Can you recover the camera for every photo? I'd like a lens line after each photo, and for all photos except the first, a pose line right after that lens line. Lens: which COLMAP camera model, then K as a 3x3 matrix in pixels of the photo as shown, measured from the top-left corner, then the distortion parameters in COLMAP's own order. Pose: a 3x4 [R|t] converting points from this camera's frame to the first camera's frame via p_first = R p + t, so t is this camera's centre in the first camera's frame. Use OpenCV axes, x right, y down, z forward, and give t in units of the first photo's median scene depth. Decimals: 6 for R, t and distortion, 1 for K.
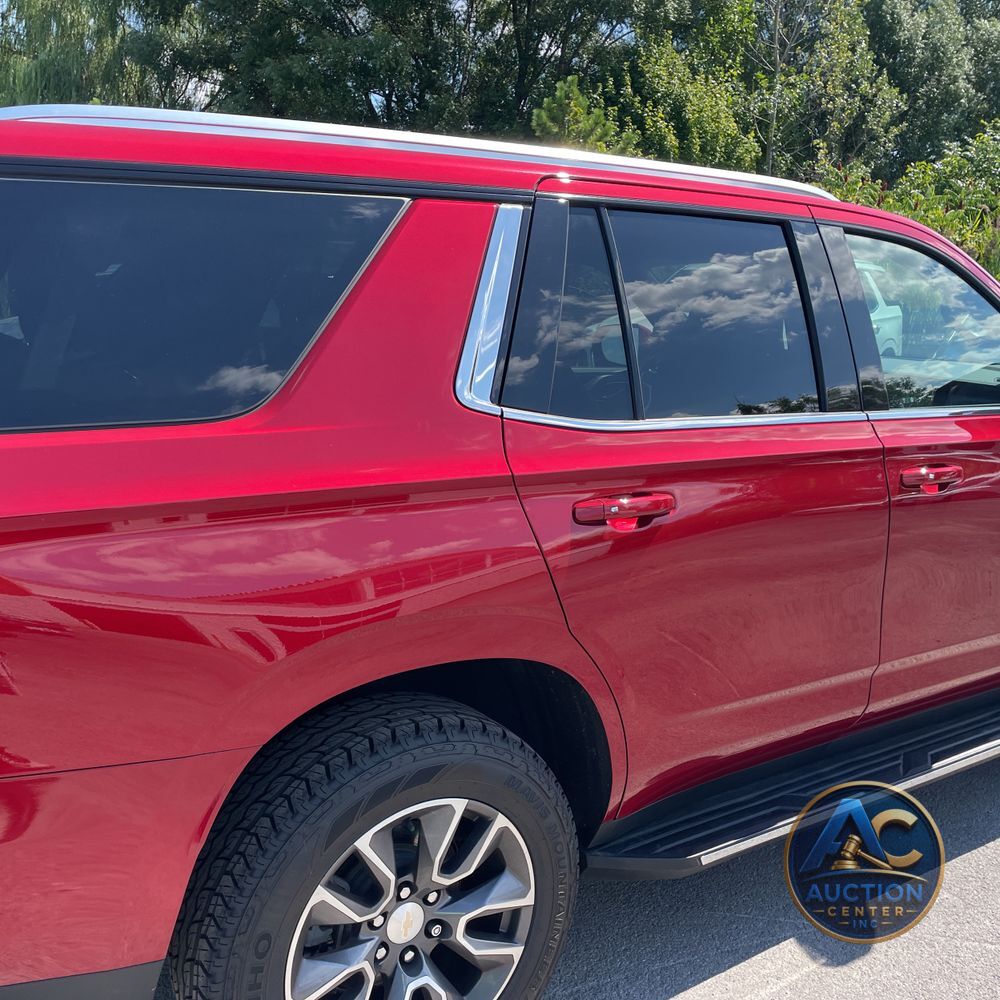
lens RADIAL K [[1005.5, 0, 496.5], [0, 1005.5, 497.7], [0, 0, 1]] dist [0.080509, -0.105141]
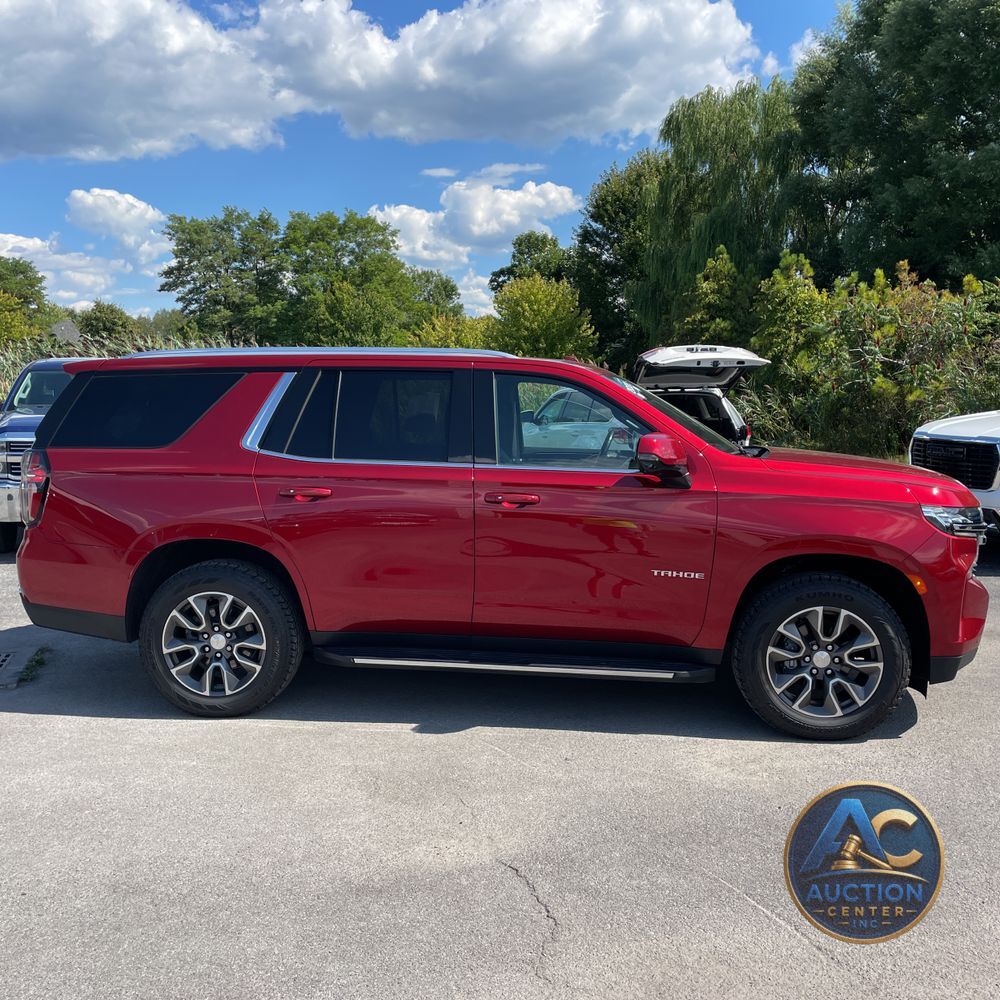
lens RADIAL K [[1005.5, 0, 496.5], [0, 1005.5, 497.7], [0, 0, 1]] dist [0.080509, -0.105141]
pose [[0.768231, 0.044755, -0.638606, 1.658134], [-0.110581, 0.991835, -0.063517, 0.102784], [0.630550, 0.119413, 0.766908, -0.475144]]
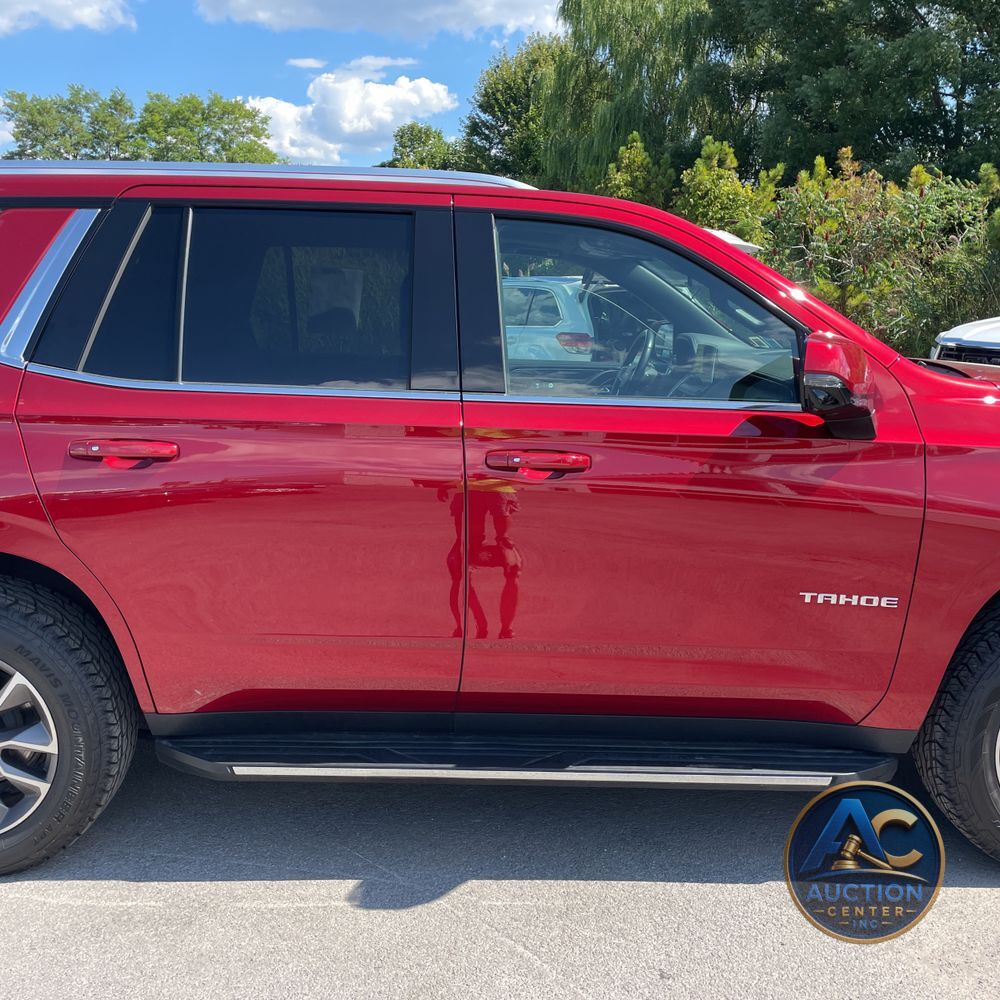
lens RADIAL K [[1005.5, 0, 496.5], [0, 1005.5, 497.7], [0, 0, 1]] dist [0.080509, -0.105141]
pose [[0.837988, 0.089987, -0.538218, 0.951069], [-0.098417, 0.995059, 0.013136, 0.005463], [0.536741, 0.041962, 0.842703, 0.164319]]
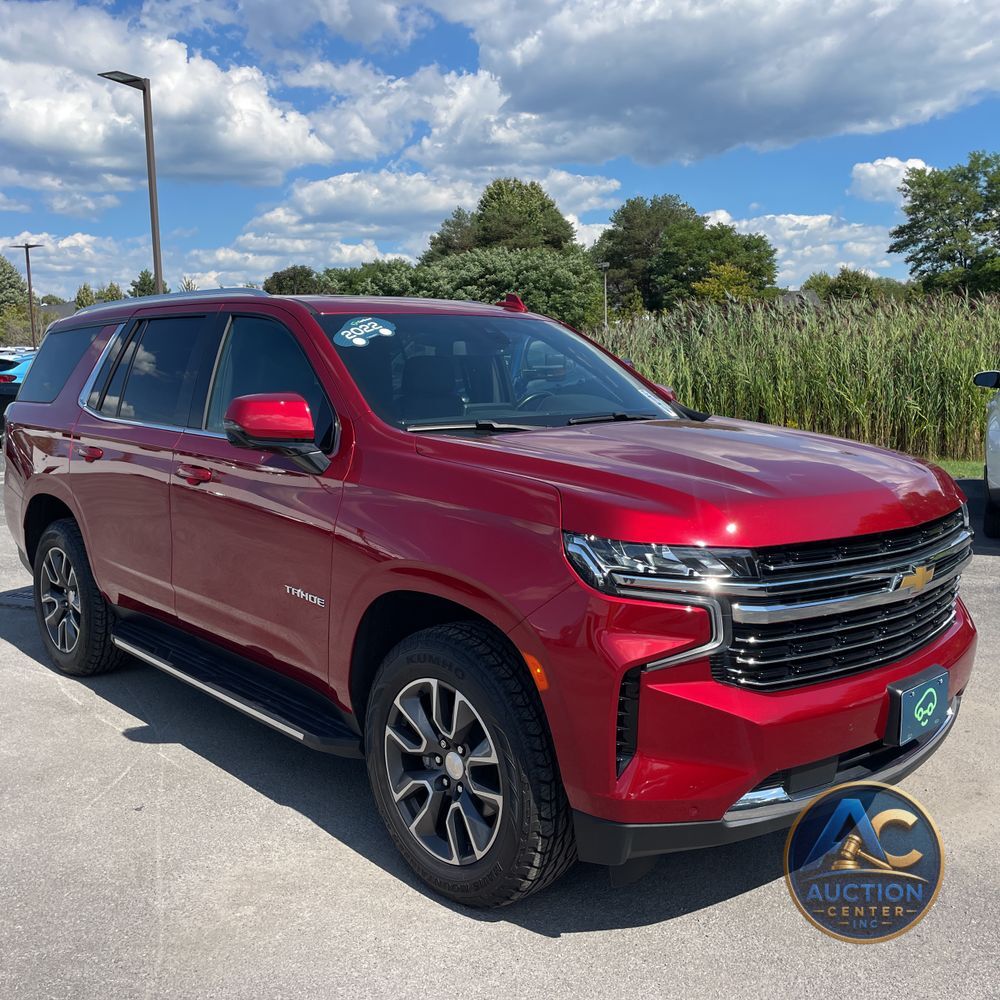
lens RADIAL K [[1005.7, 0, 490.0], [0, 1005.7, 501.6], [0, 0, 1]] dist [0.098694, -0.157315]
pose [[0.143235, 0.108690, -0.983702, 2.052327], [-0.182294, 0.979842, 0.081720, -0.190812], [0.972755, 0.167618, 0.160161, 1.234013]]
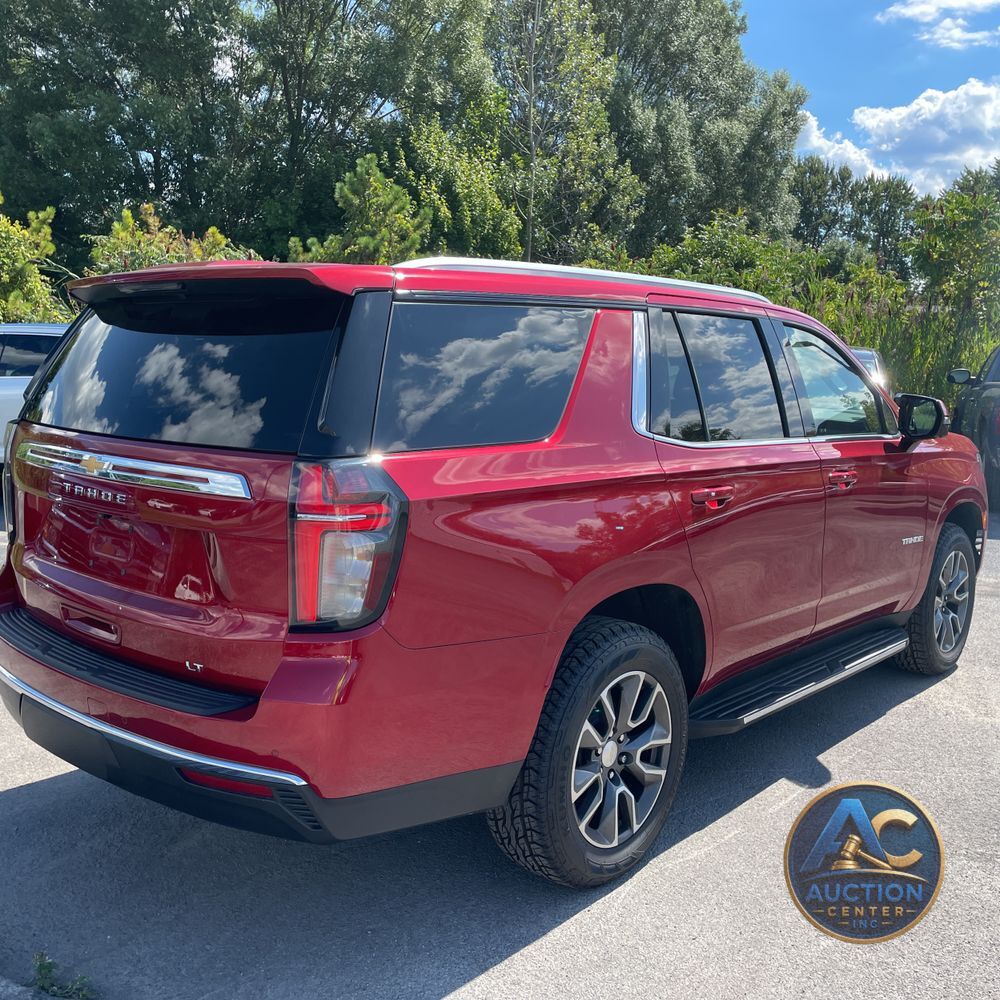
lens RADIAL K [[1005.7, 0, 490.0], [0, 1005.7, 501.6], [0, 0, 1]] dist [0.098694, -0.157315]
pose [[0.969817, -0.032192, 0.241698, -0.502090], [0.044215, 0.998031, -0.044482, 0.063790], [-0.239790, 0.053826, 0.969331, -0.411558]]
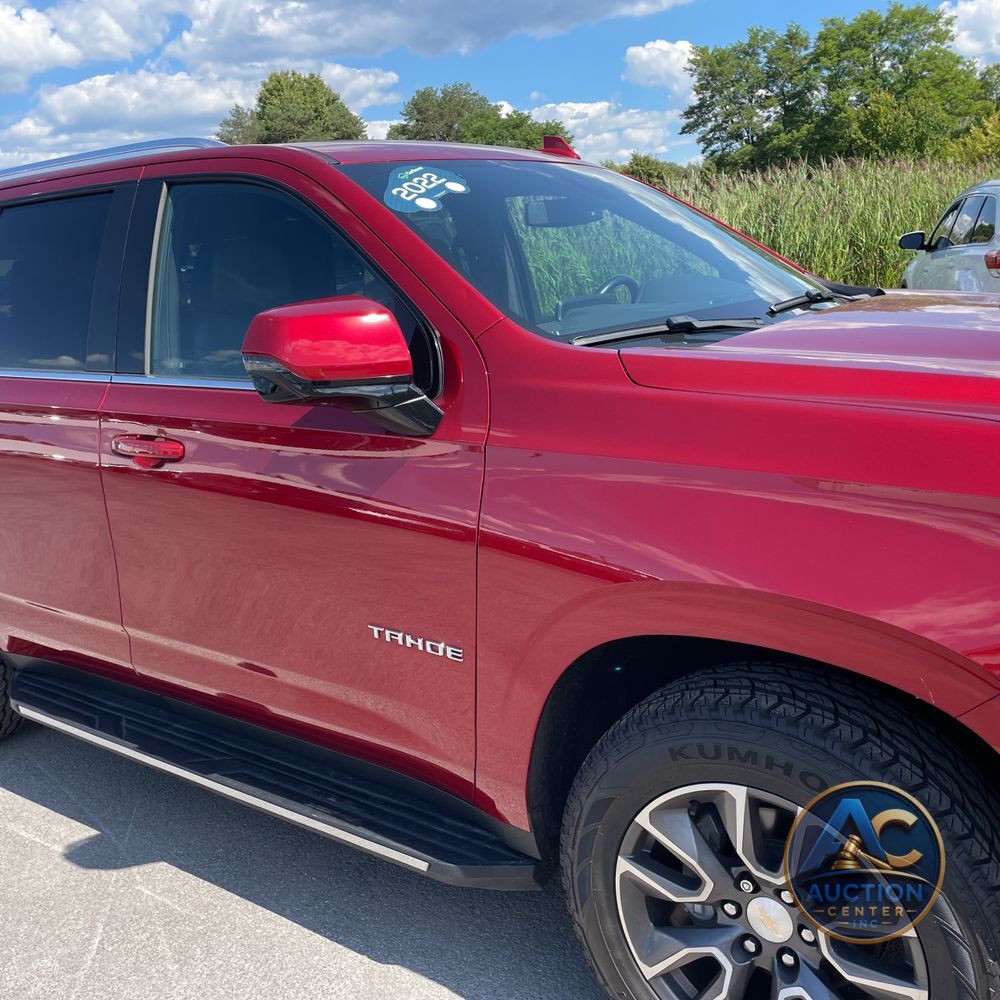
lens RADIAL K [[1005.5, 0, 496.5], [0, 1005.5, 497.7], [0, 0, 1]] dist [0.080509, -0.105141]
pose [[0.336504, 0.167253, -0.926710, 1.442141], [-0.097982, 0.984978, 0.142190, -0.143937], [0.936571, 0.042953, 0.347837, 1.010104]]
